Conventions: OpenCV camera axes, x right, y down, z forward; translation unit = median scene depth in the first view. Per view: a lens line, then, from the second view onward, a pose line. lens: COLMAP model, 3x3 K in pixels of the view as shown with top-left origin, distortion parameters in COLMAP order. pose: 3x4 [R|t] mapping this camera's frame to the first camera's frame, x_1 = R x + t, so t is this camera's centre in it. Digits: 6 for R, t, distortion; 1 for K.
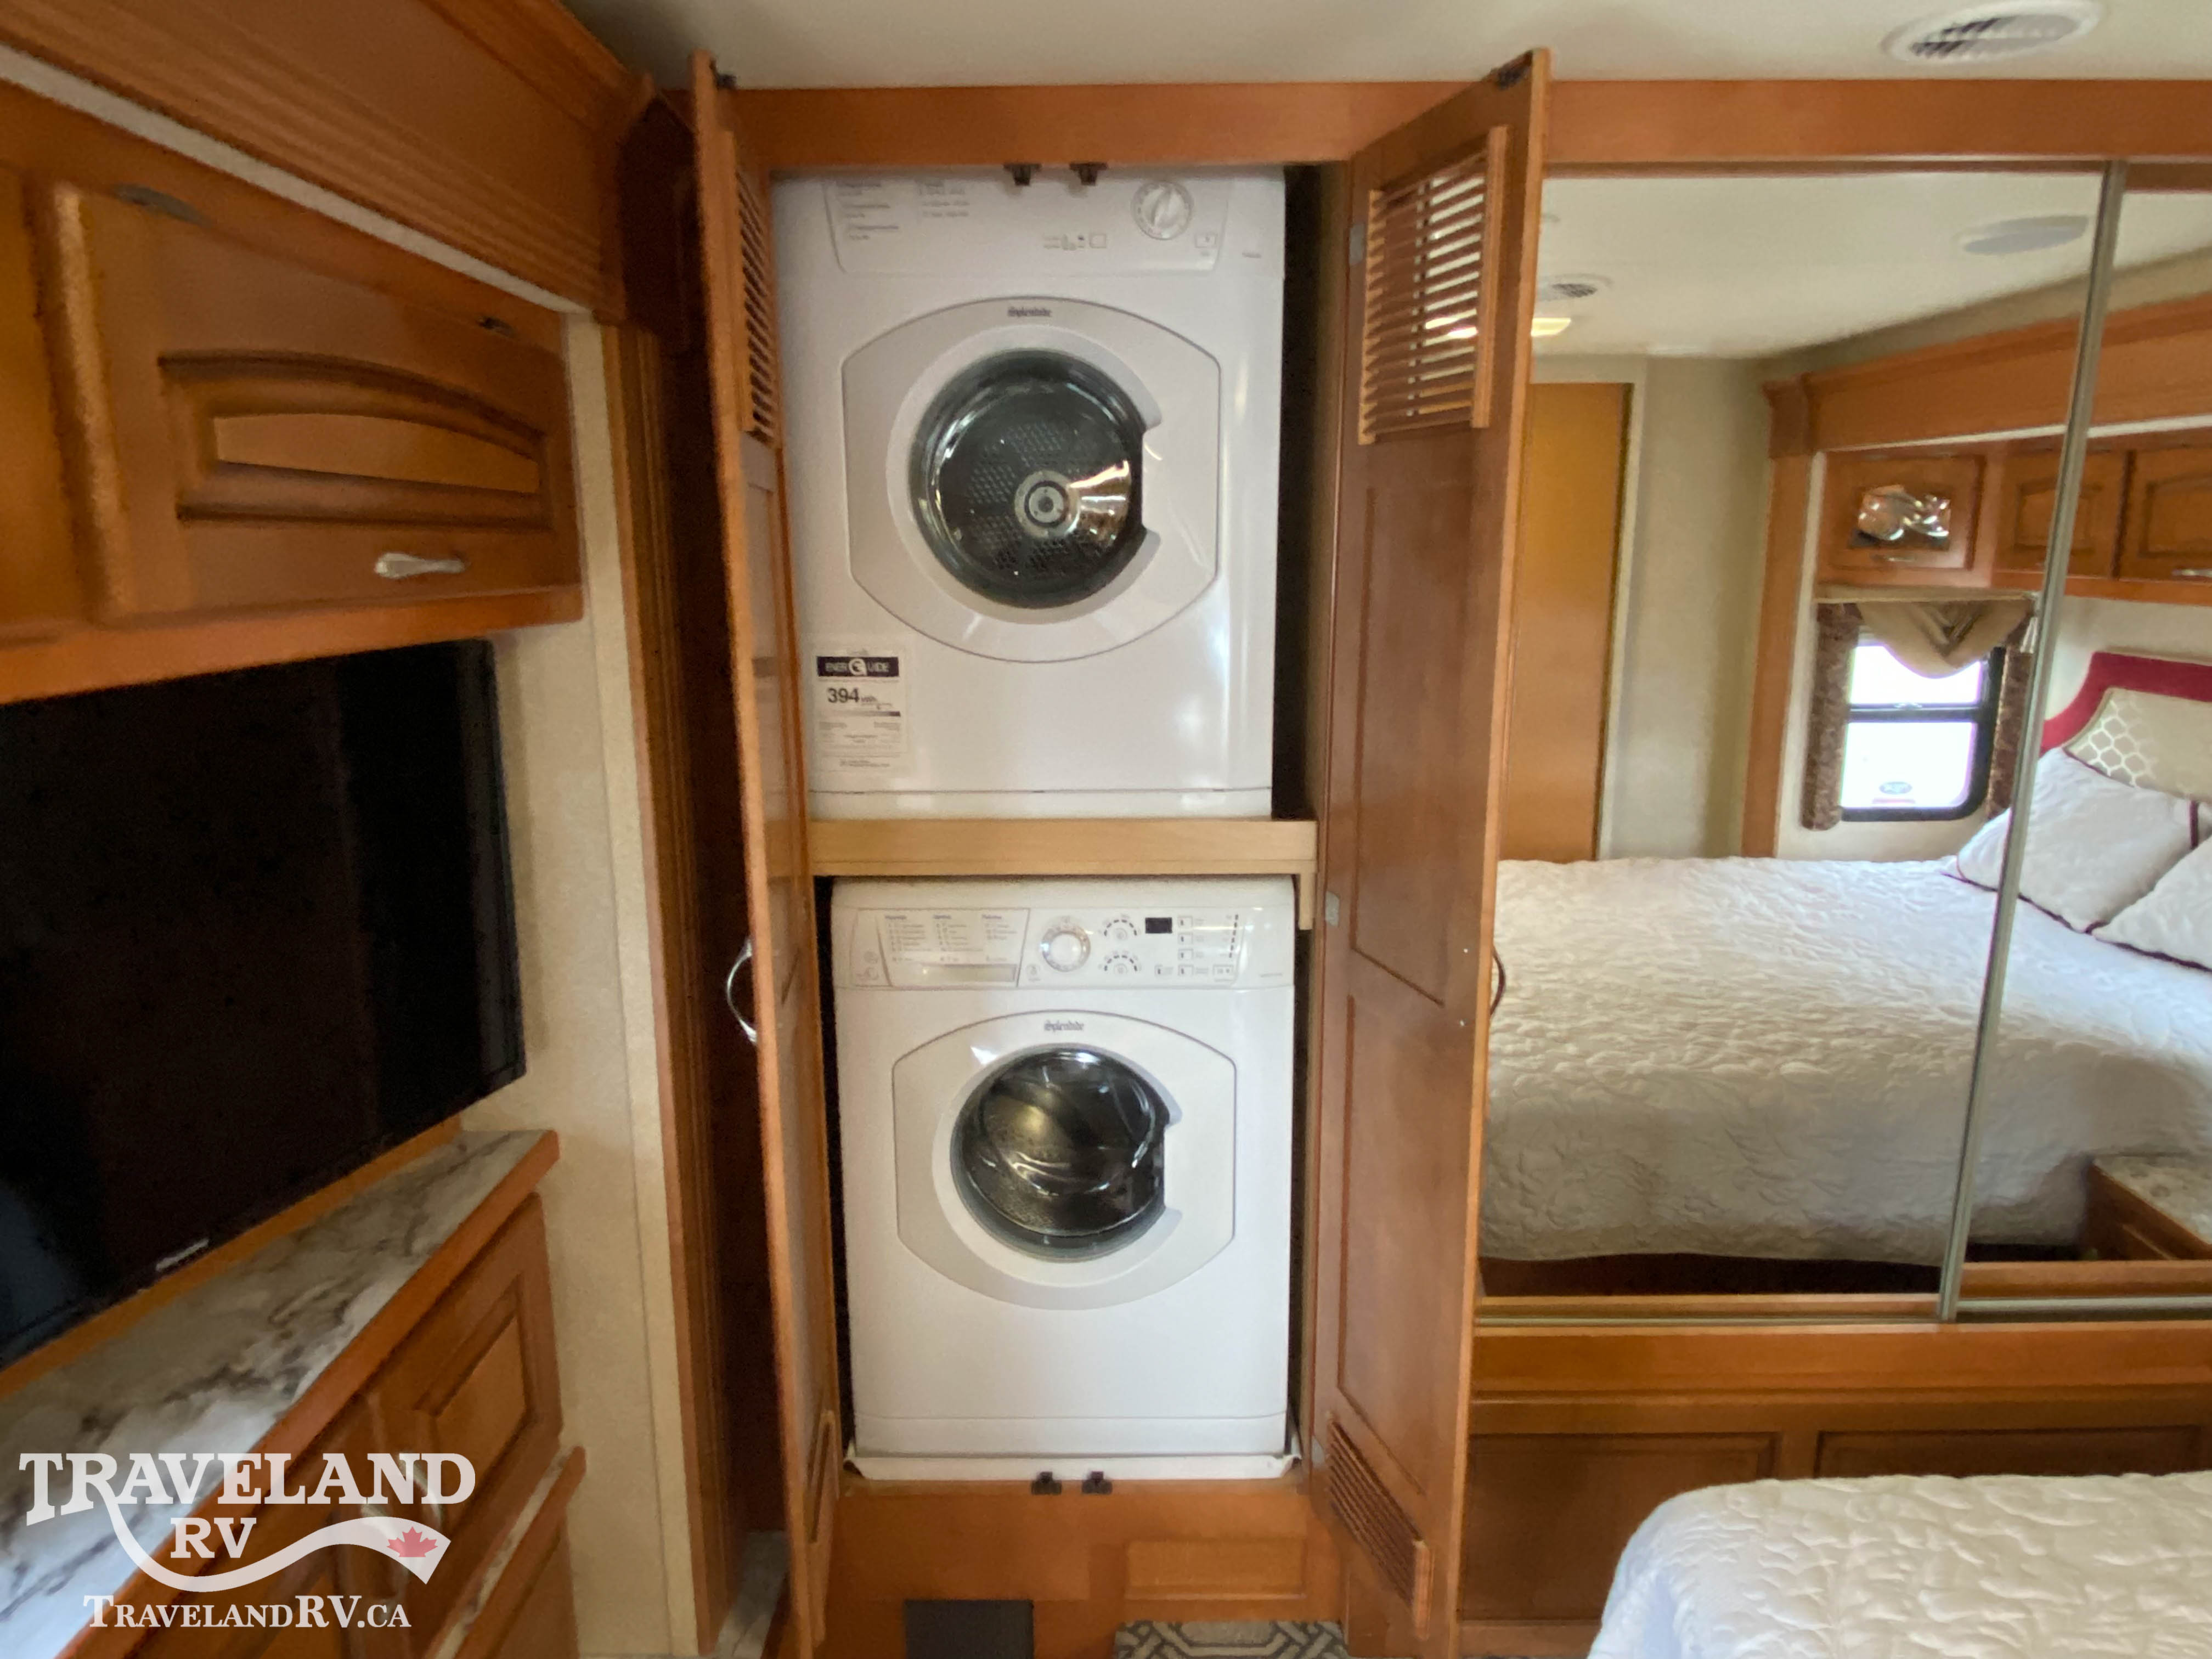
lens RADIAL K [[1293.7, 0, 1085.7], [0, 1293.7, 824.7], [0, 0, 1]] dist [0.042315, -0.041626]
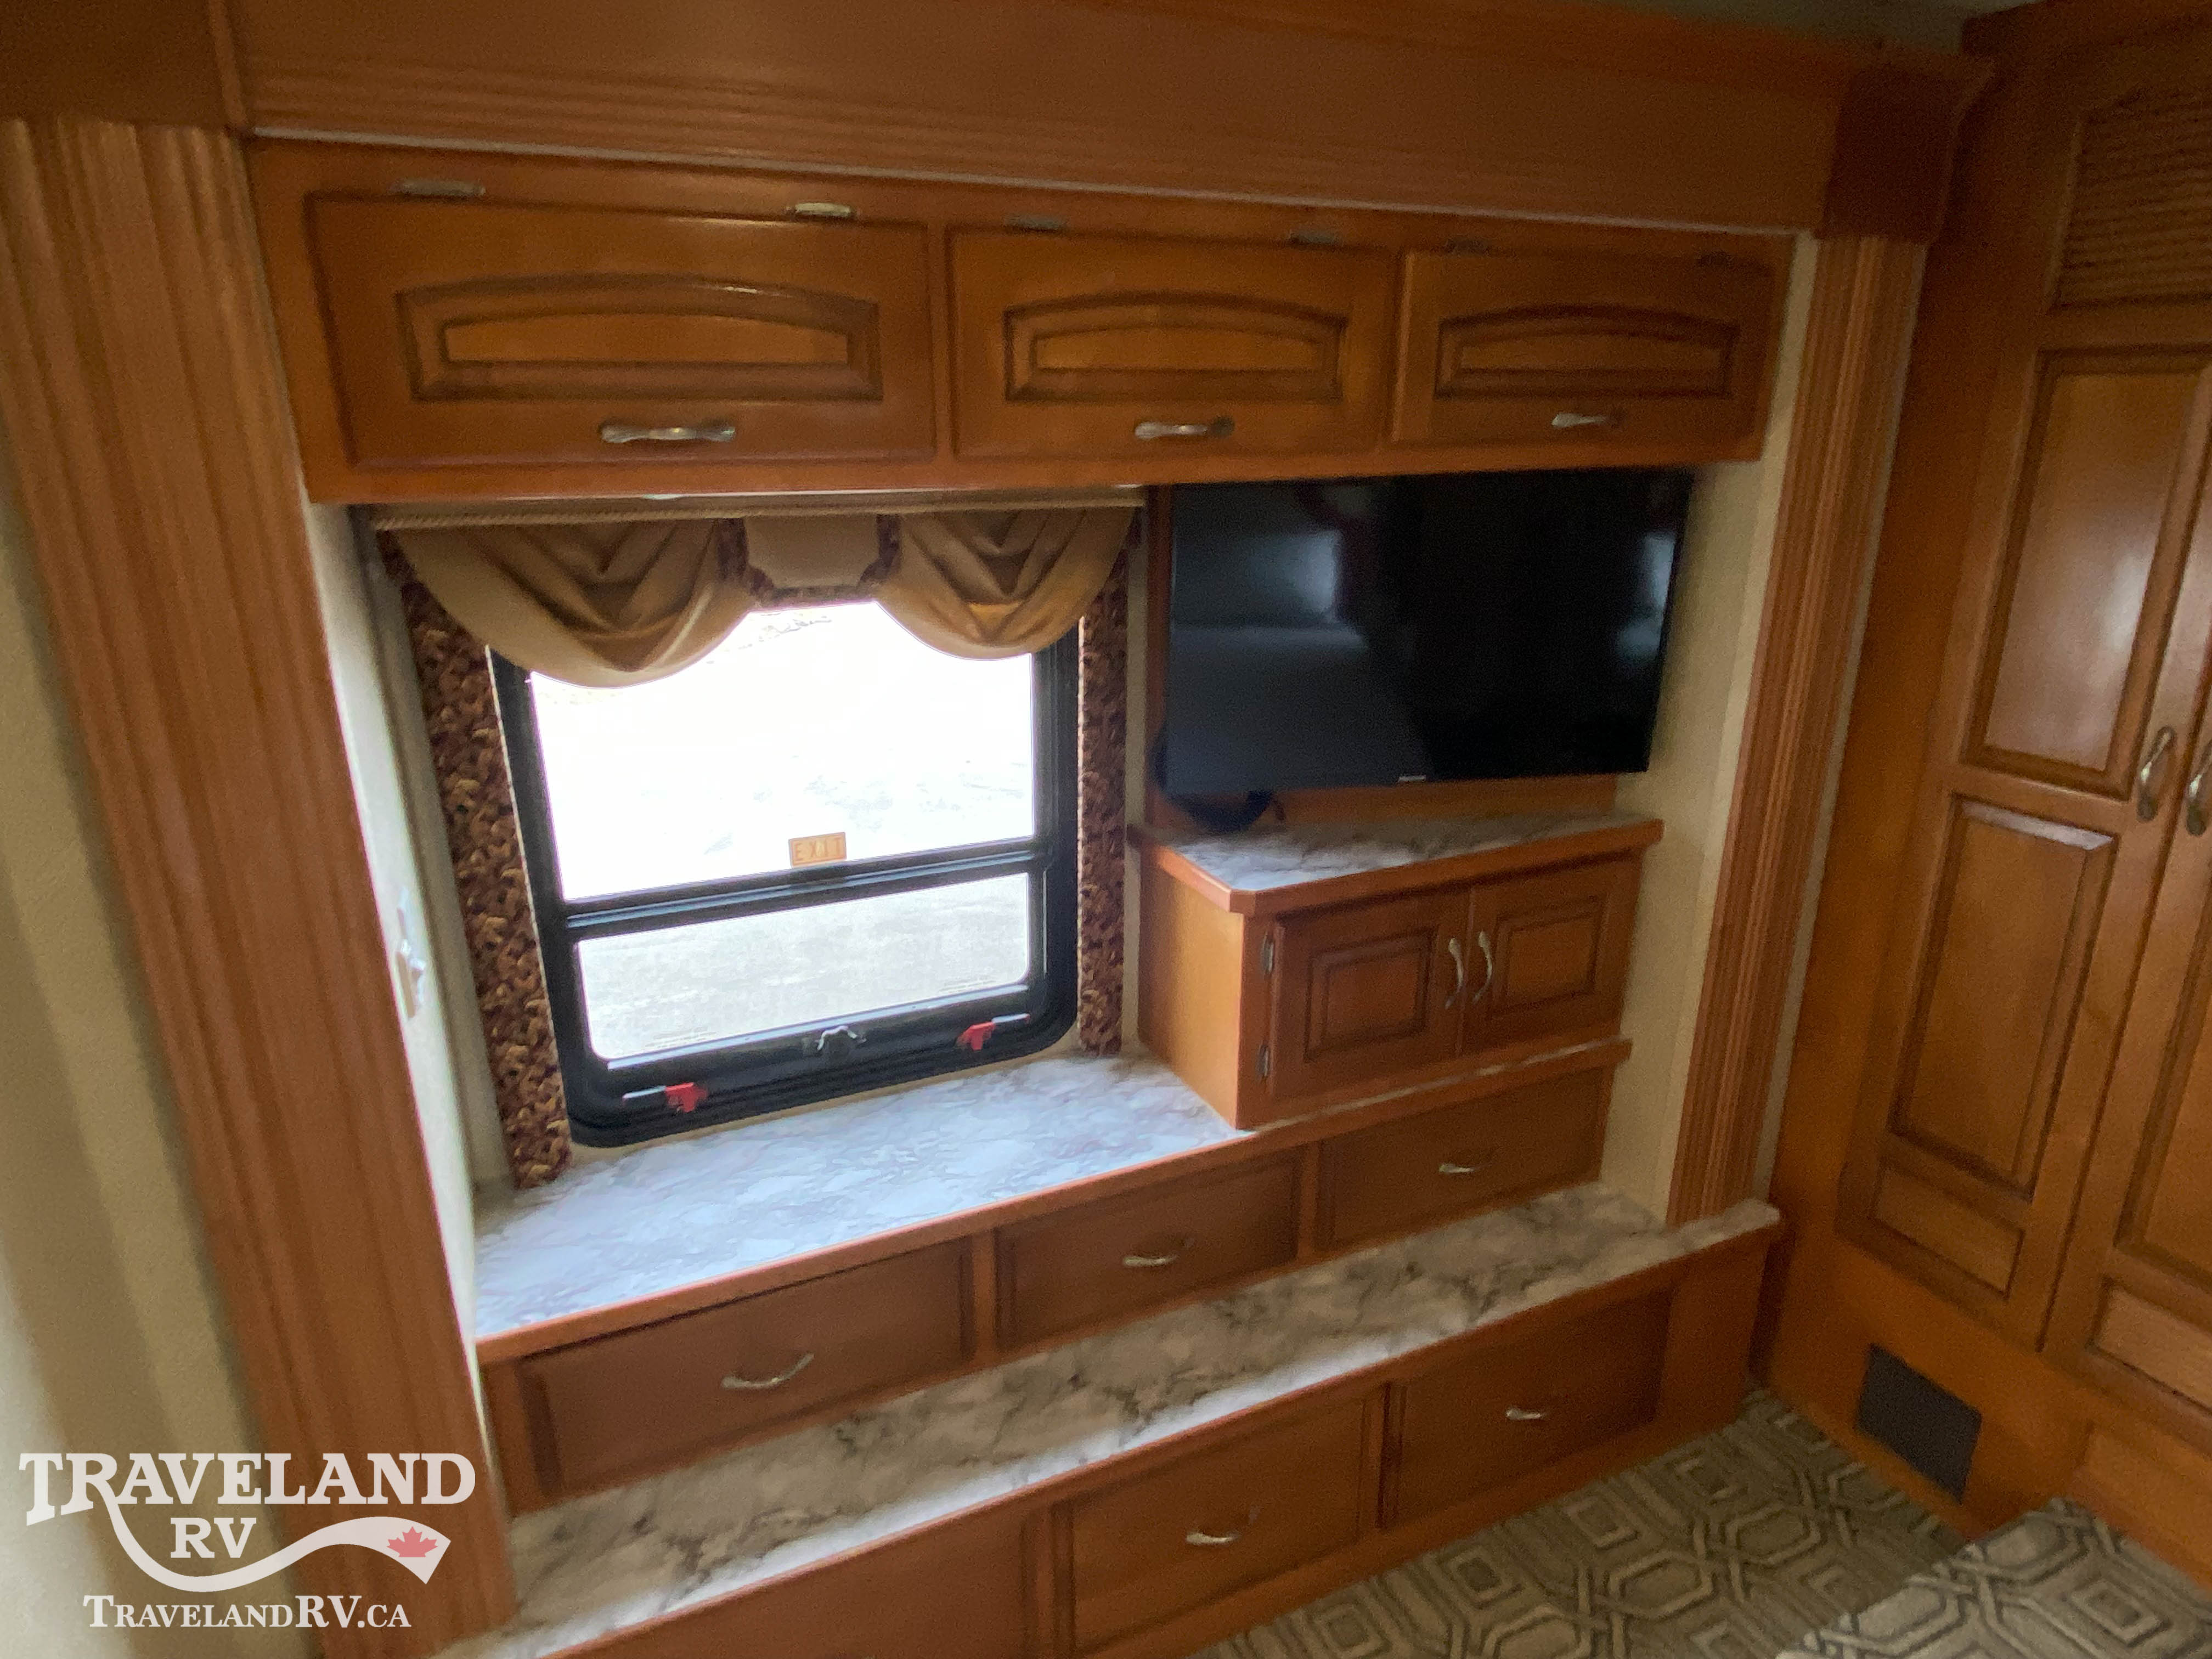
lens RADIAL K [[1293.7, 0, 1104.3], [0, 1293.7, 816.9], [0, 0, 1]] dist [0.042315, -0.041626]
pose [[0.423320, 0.282957, -0.860660, 0.848560], [-0.192292, 0.956394, 0.219851, 0.047262], [0.885338, 0.072431, 0.459271, -0.320638]]
